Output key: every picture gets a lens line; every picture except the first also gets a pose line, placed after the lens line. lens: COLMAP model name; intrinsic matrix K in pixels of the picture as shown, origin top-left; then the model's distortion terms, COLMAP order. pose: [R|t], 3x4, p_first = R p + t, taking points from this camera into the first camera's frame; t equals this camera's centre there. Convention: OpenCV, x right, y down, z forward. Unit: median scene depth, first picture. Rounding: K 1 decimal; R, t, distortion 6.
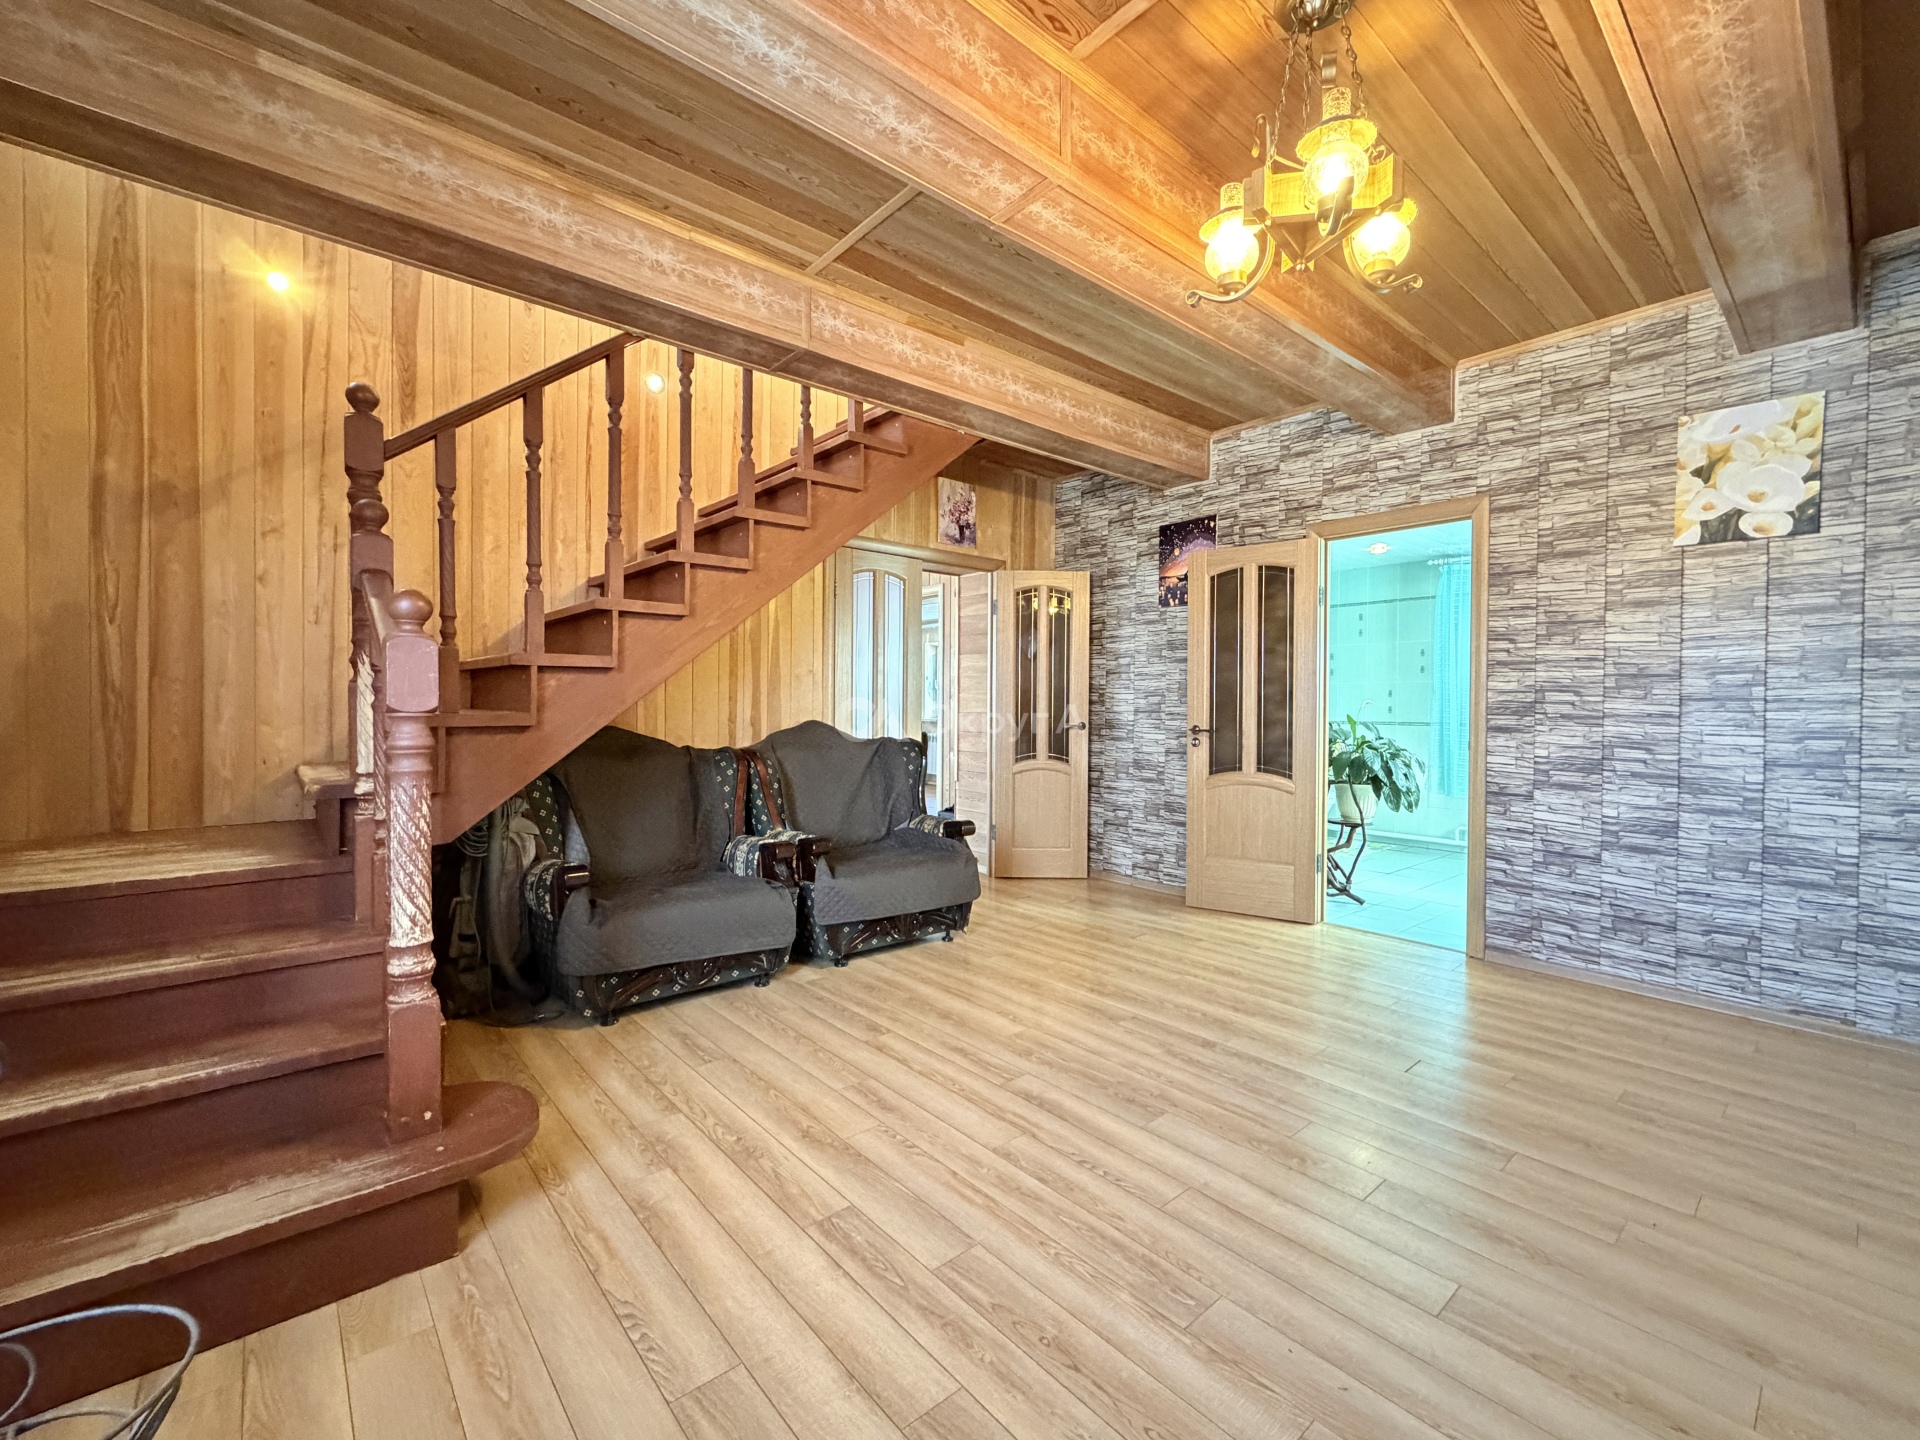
lens RADIAL K [[802.3, 0, 1001.2], [0, 802.3, 726.3], [0, 0, 1]] dist [0.000602, 0.000088]
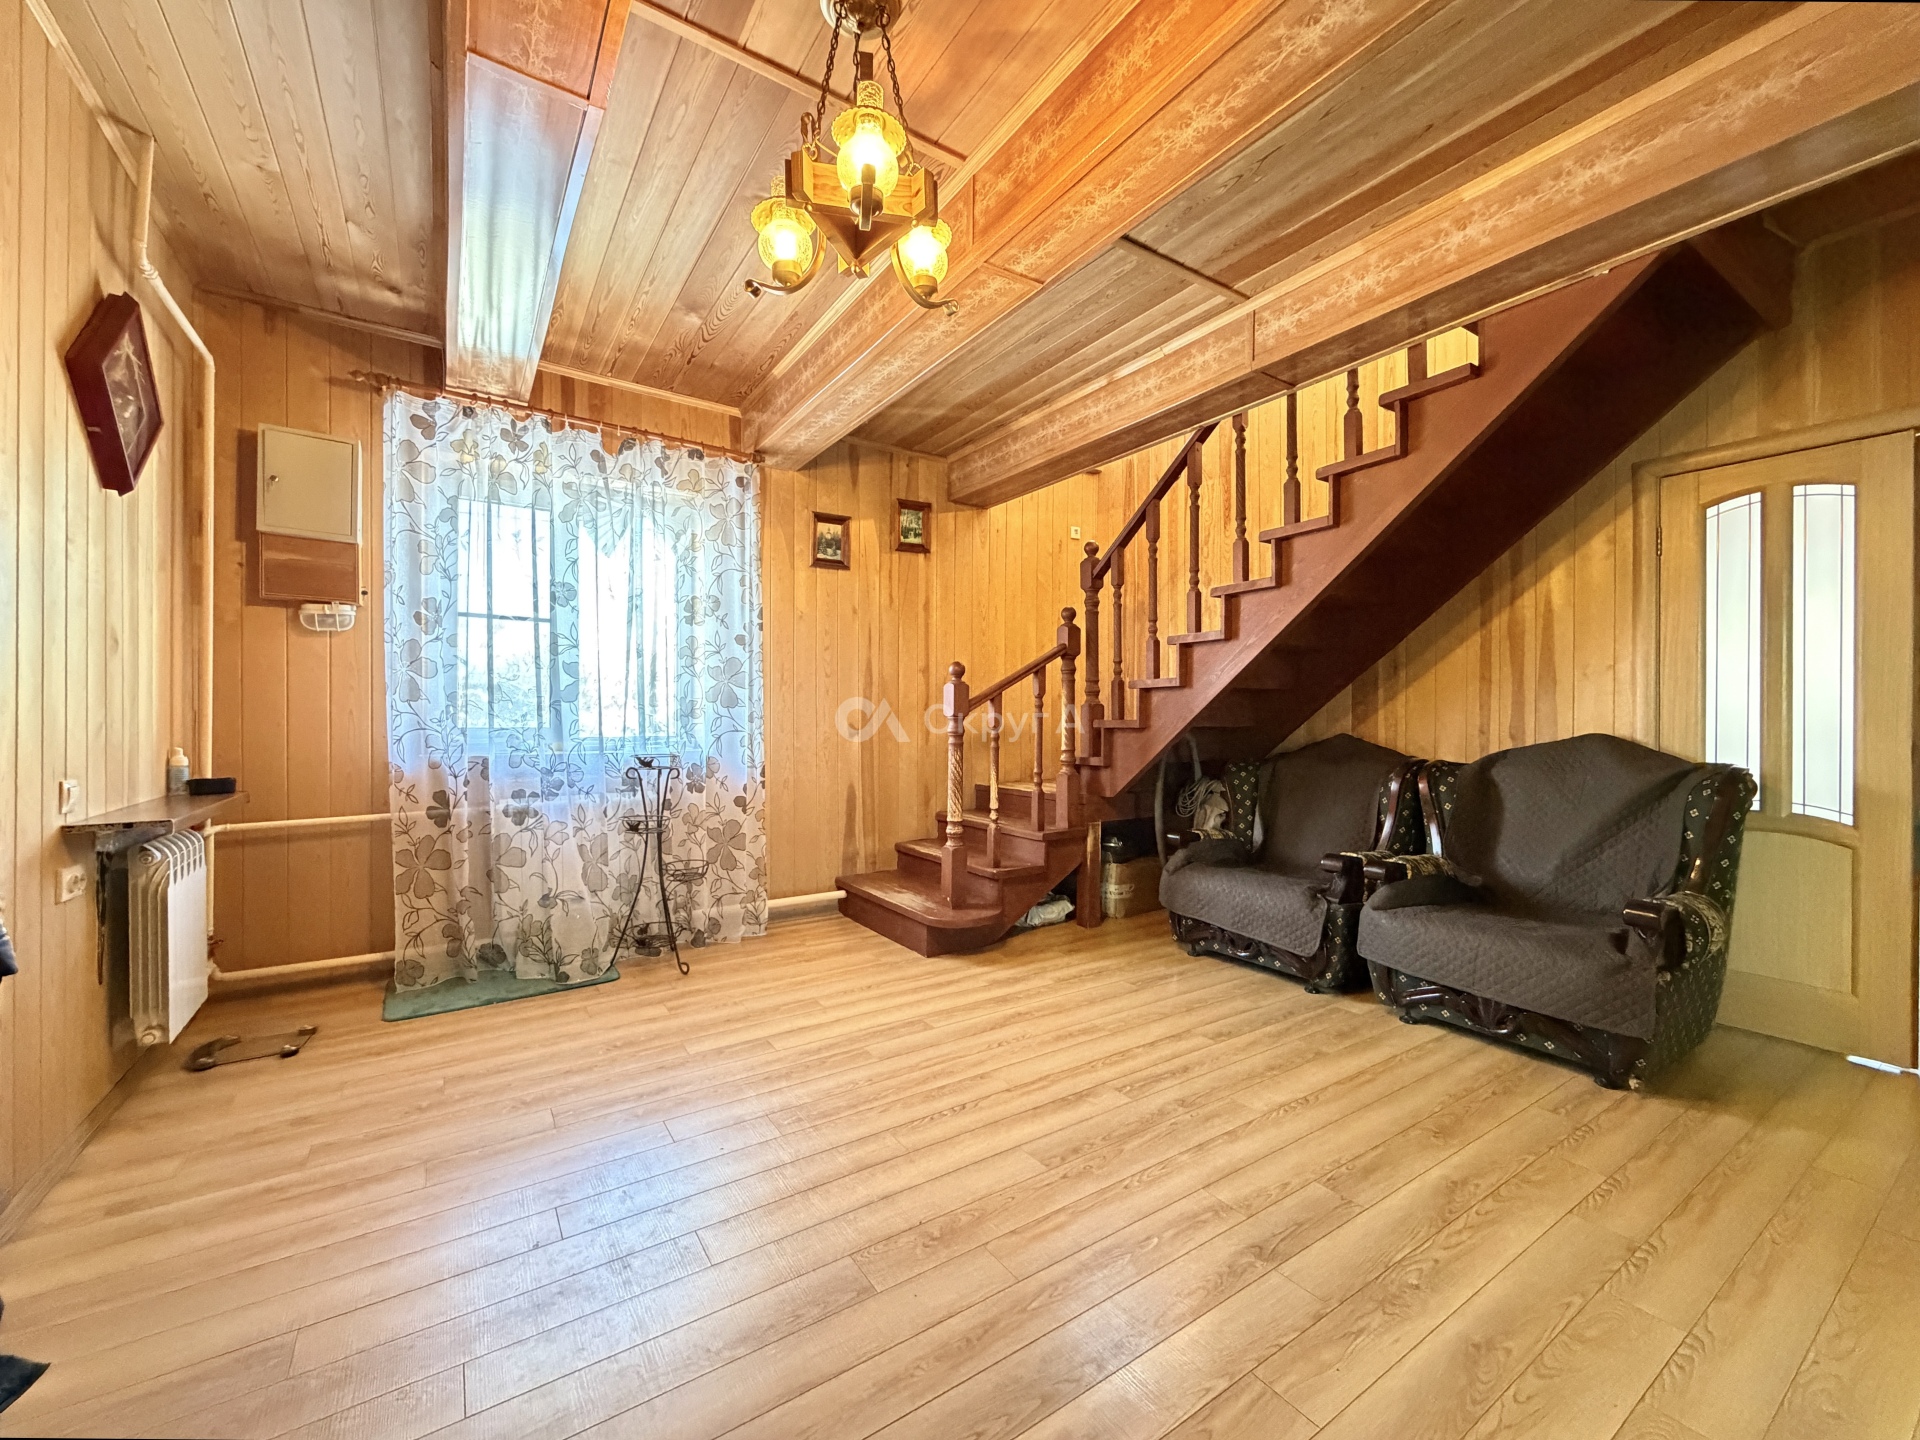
lens RADIAL K [[775.9, 0, 956.1], [0, 775.9, 734.4], [0, 0, 1]] dist [0.000438, 0.000085]
pose [[-0.156145, 0.013507, -0.987642, 0.882788], [-0.027162, 0.999470, 0.017964, -0.005809], [0.987361, 0.029631, -0.155695, 0.850842]]
